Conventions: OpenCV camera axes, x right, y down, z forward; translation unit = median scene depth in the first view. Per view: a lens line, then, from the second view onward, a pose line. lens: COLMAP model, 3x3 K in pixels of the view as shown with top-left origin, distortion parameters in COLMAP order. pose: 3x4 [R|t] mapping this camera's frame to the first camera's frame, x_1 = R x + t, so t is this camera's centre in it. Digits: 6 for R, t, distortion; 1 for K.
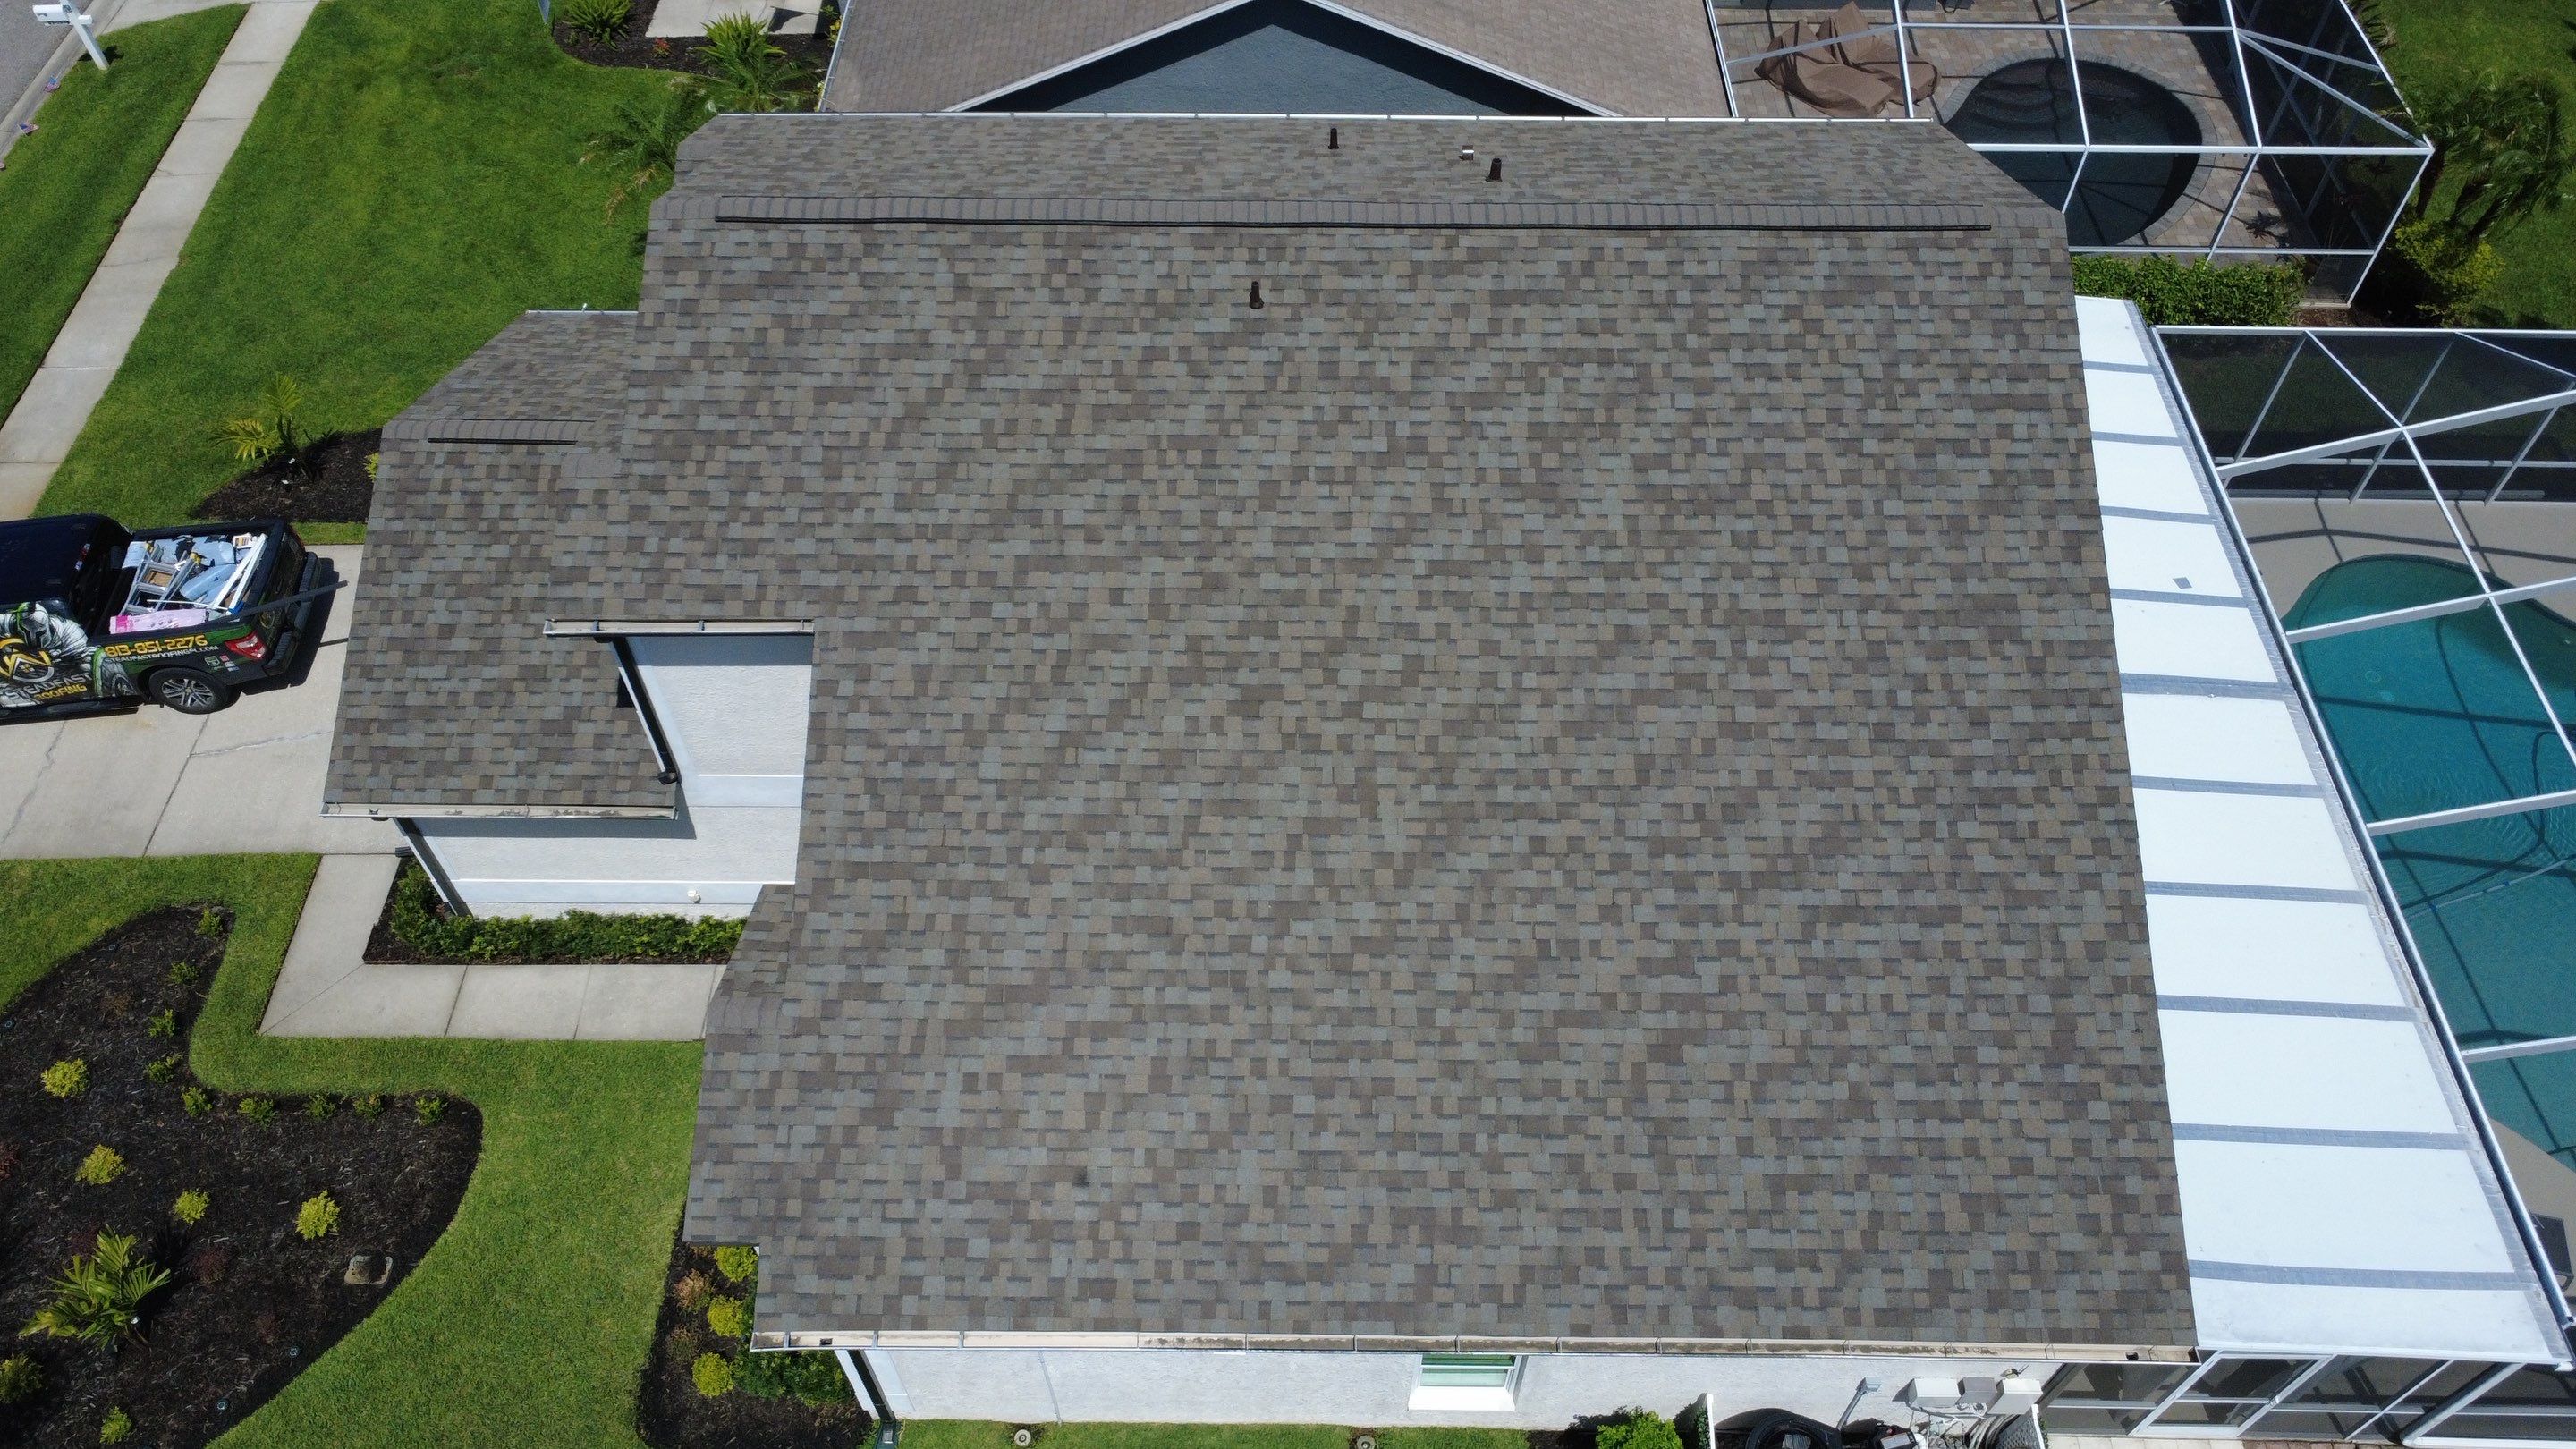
lens RADIAL K [[1874.6, 0, 1285.6], [0, 1874.6, 727.3], [0, 0, 1]] dist [-0.000924, 0.002215]
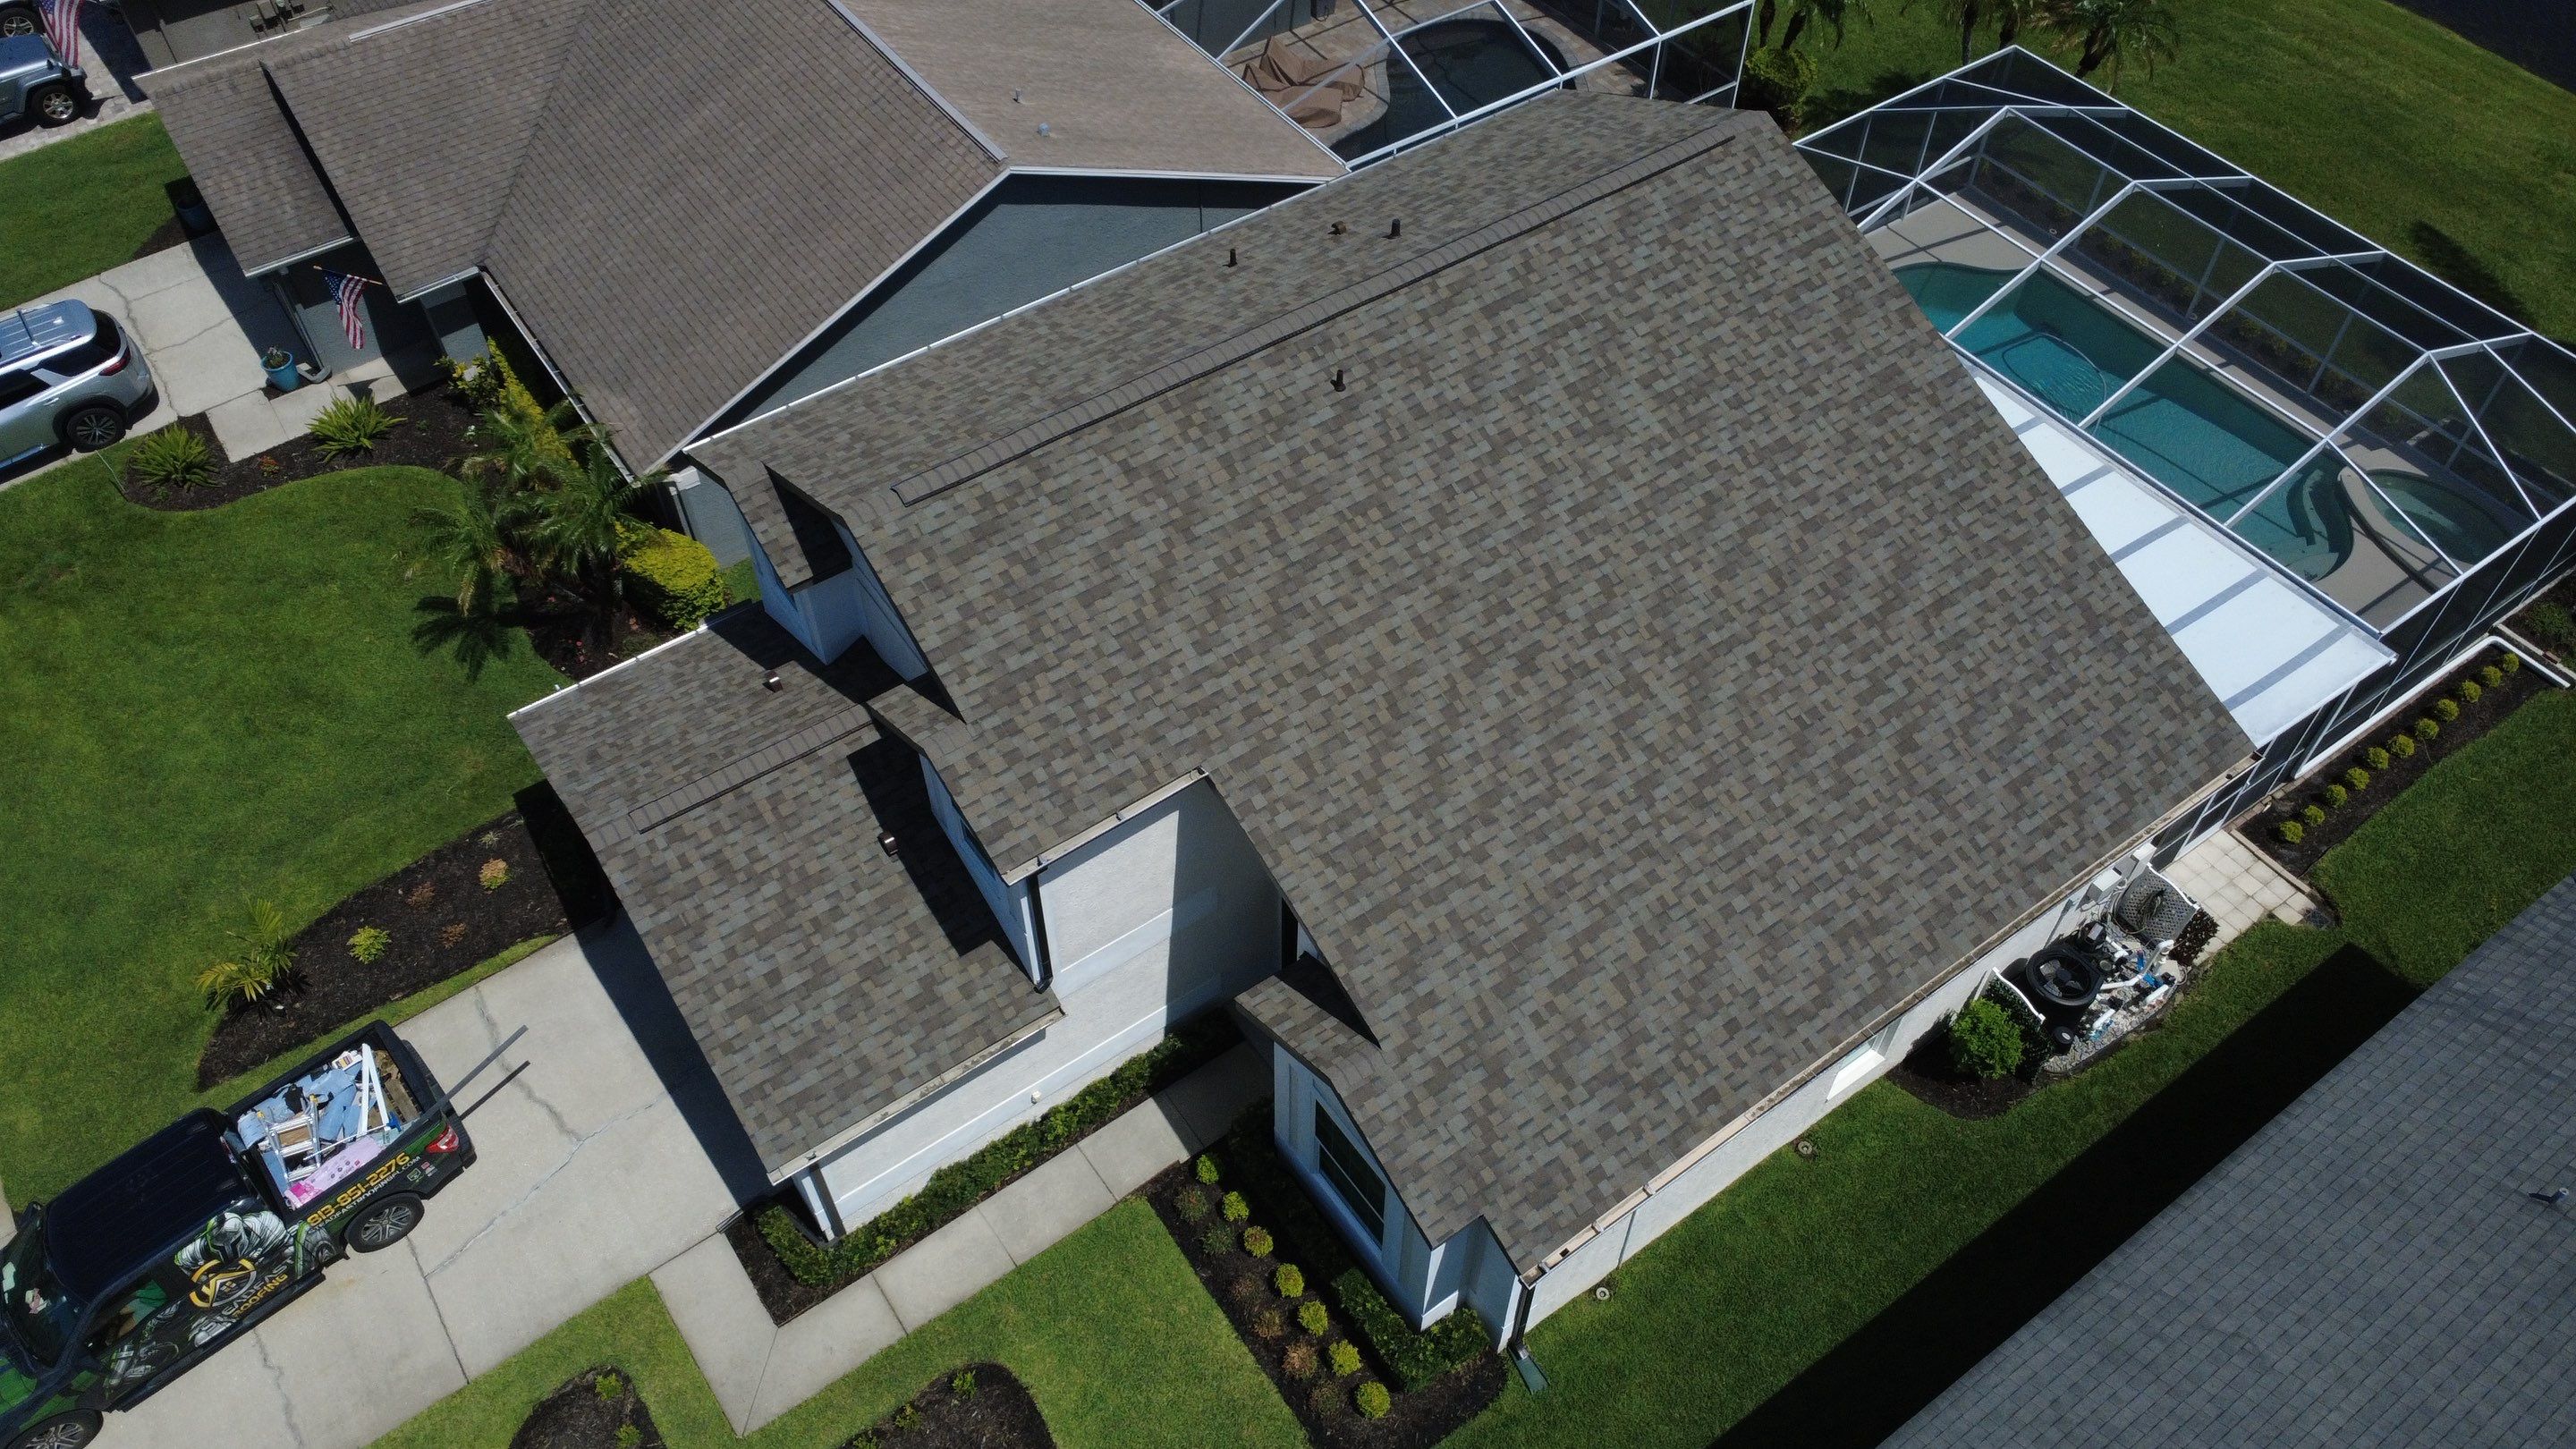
lens RADIAL K [[1874.6, 0, 1286.8], [0, 1874.6, 727.7], [0, 0, 1]] dist [-0.000924, 0.002215]
pose [[0.809758, -0.447709, 0.379274, -0.630719], [0.459256, 0.885905, 0.065234, -0.127590], [-0.365207, 0.121360, 0.922982, -0.102527]]
